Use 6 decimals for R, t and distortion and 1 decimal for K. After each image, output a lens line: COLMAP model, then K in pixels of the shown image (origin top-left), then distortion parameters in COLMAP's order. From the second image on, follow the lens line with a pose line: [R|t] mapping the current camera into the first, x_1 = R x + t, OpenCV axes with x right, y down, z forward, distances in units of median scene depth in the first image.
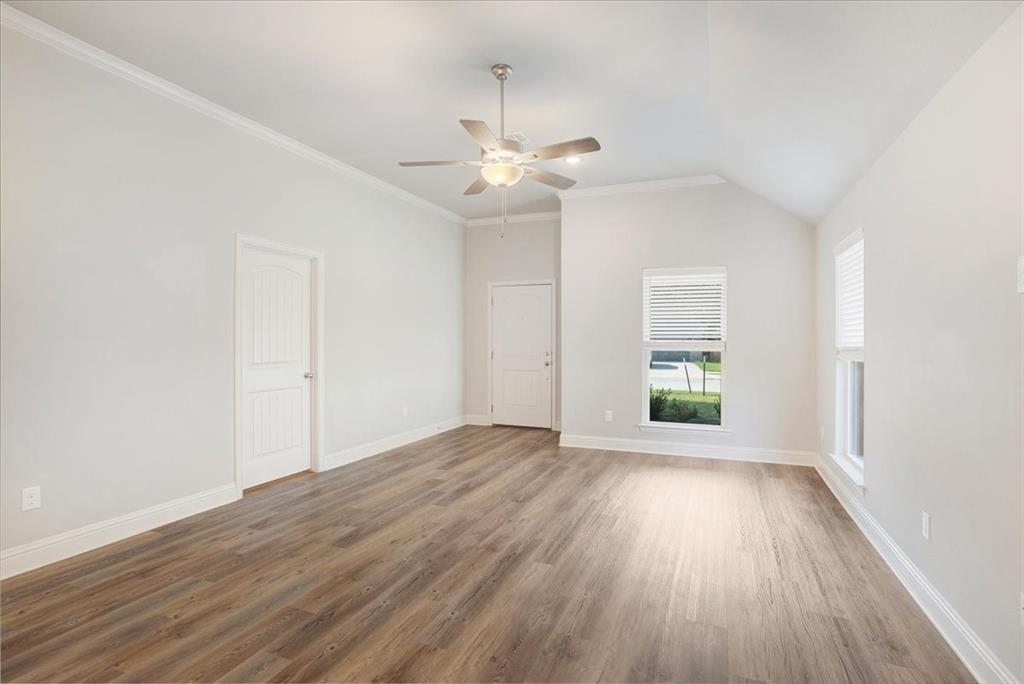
lens RADIAL K [[497.1, 0, 512.9], [0, 497.1, 345.3], [0, 0, 1]] dist [0.005216, 0.001627]
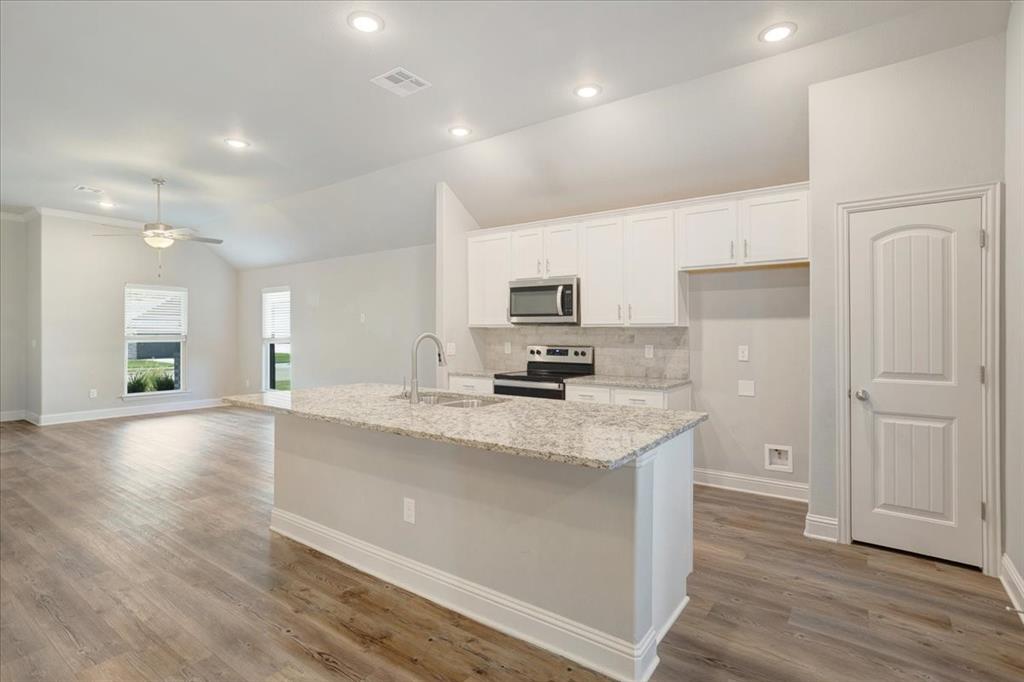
lens RADIAL K [[497.1, 0, 514.0], [0, 497.1, 337.9], [0, 0, 1]] dist [0.005216, 0.001627]
pose [[0.233321, -0.008032, 0.972367, -1.698228], [0.014351, 0.999885, 0.004816, 0.017439], [-0.972294, 0.012831, 0.233410, -0.753033]]
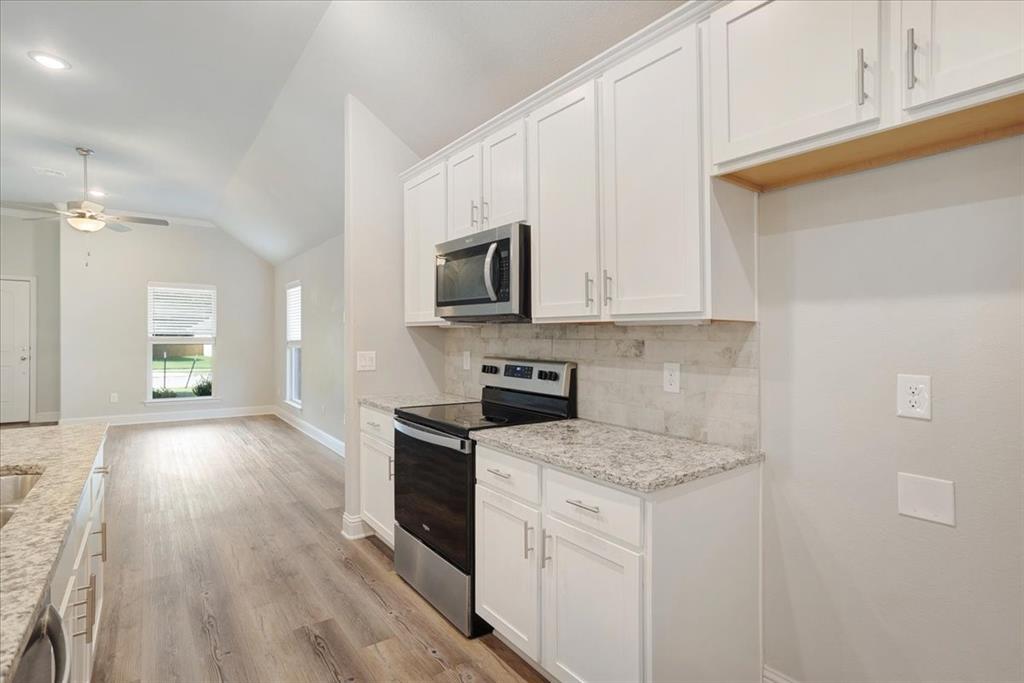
lens RADIAL K [[497.1, 0, 514.1], [0, 497.1, 339.6], [0, 0, 1]] dist [0.005216, 0.001627]
pose [[0.514360, 0.000076, 0.857575, -0.741186], [0.006255, 0.999973, -0.003841, 0.021515], [-0.857552, 0.007340, 0.514345, -0.985638]]
